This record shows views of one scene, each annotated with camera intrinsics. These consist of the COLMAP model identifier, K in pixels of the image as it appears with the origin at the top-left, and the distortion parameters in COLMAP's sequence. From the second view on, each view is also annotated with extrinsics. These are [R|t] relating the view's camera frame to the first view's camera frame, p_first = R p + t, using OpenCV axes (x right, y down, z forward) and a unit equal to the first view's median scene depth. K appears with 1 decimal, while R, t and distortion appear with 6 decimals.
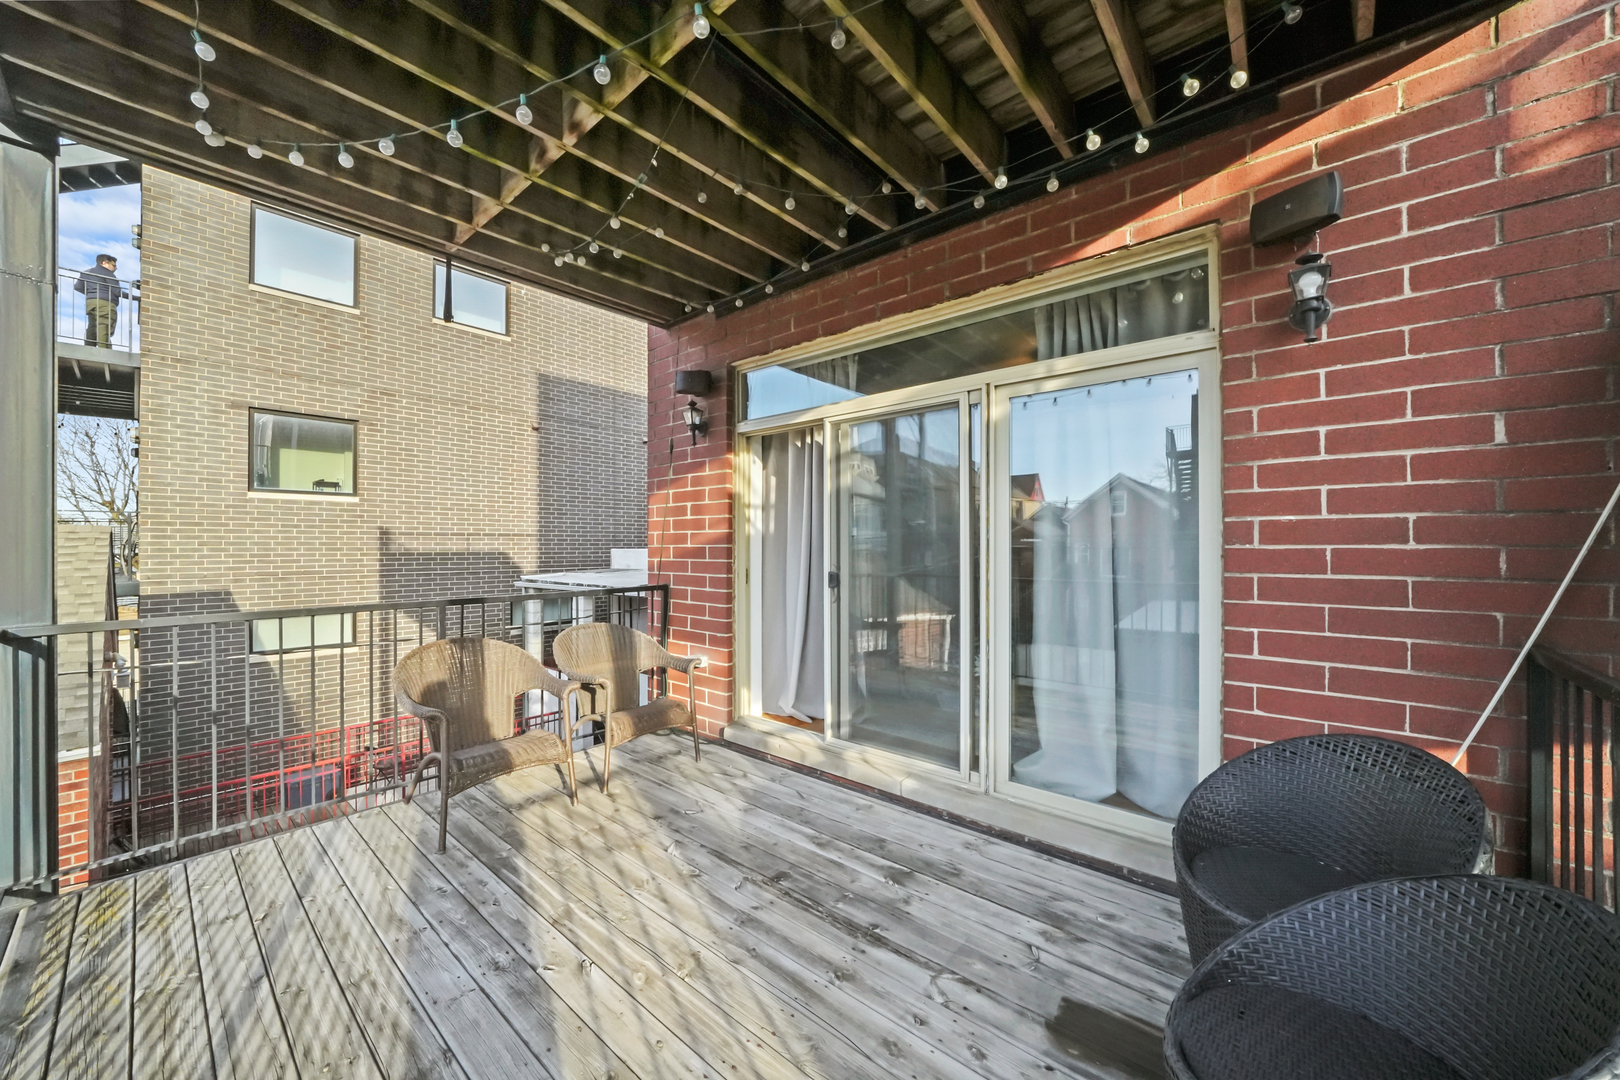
lens RADIAL K [[589.9, 0, 810.0], [0, 589.9, 540.0], [0, 0, 1]] dist [-0.020928, 0.000049]
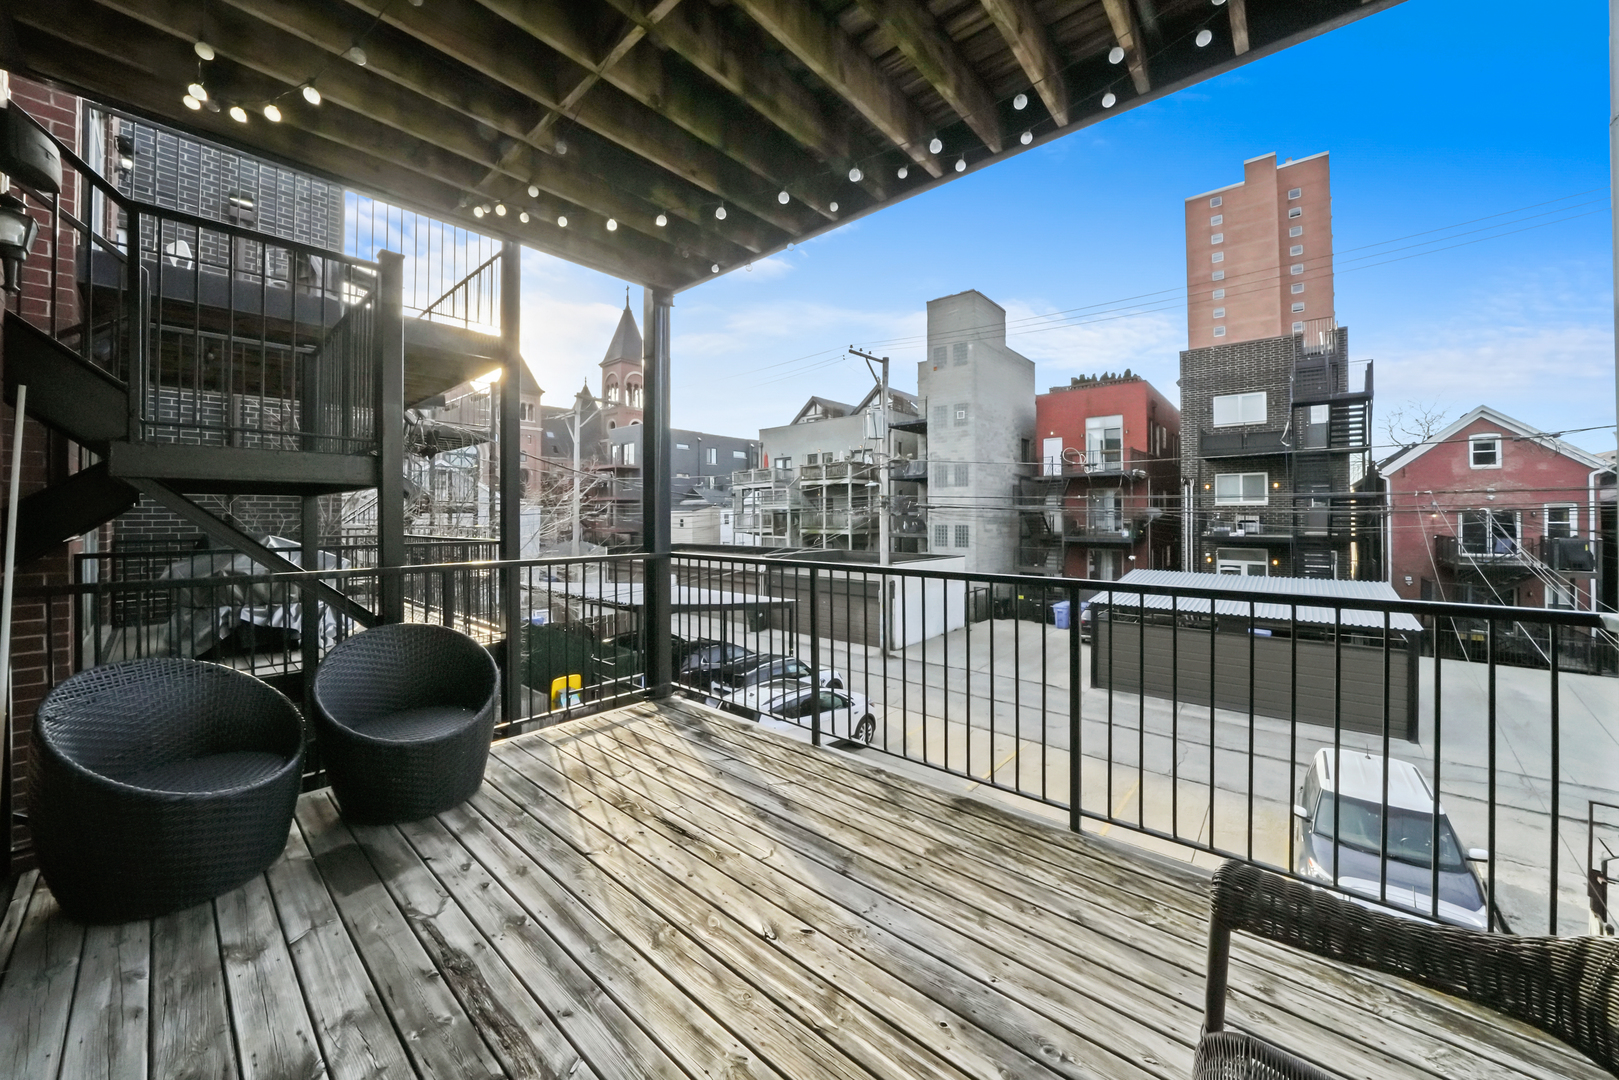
lens RADIAL K [[581.8, 0, 808.7], [0, 581.8, 514.6], [0, 0, 1]] dist [-0.021762, 0.000027]
pose [[-0.999987, 0.002134, 0.004530, -0.088451], [0.002096, 0.999963, -0.008387, 0.007200], [-0.004547, -0.008377, -0.999955, 0.383830]]
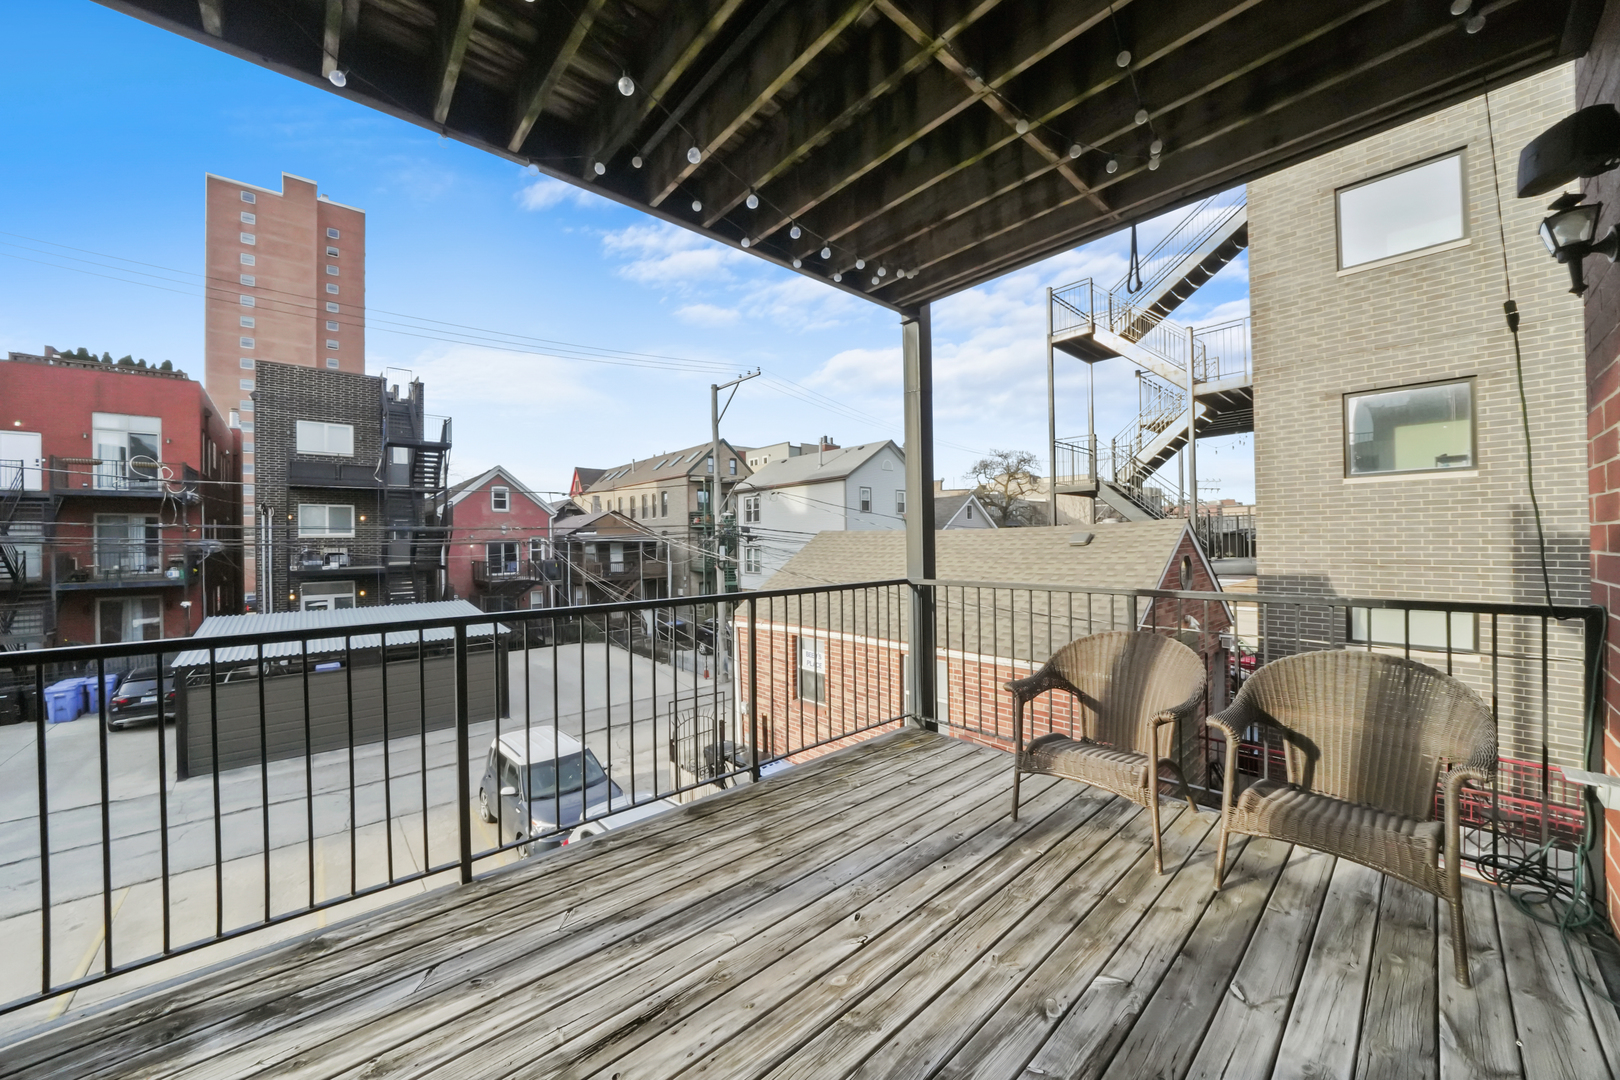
lens RADIAL K [[573.3, 0, 805.8], [0, 573.3, 540.8], [0, 0, 1]] dist [-0.021333, 0.000200]
pose [[-0.135380, 0.003200, -0.990789, 0.121272], [0.020679, 0.999786, 0.000404, 0.004660], [0.990578, -0.020434, -0.135418, 0.205729]]
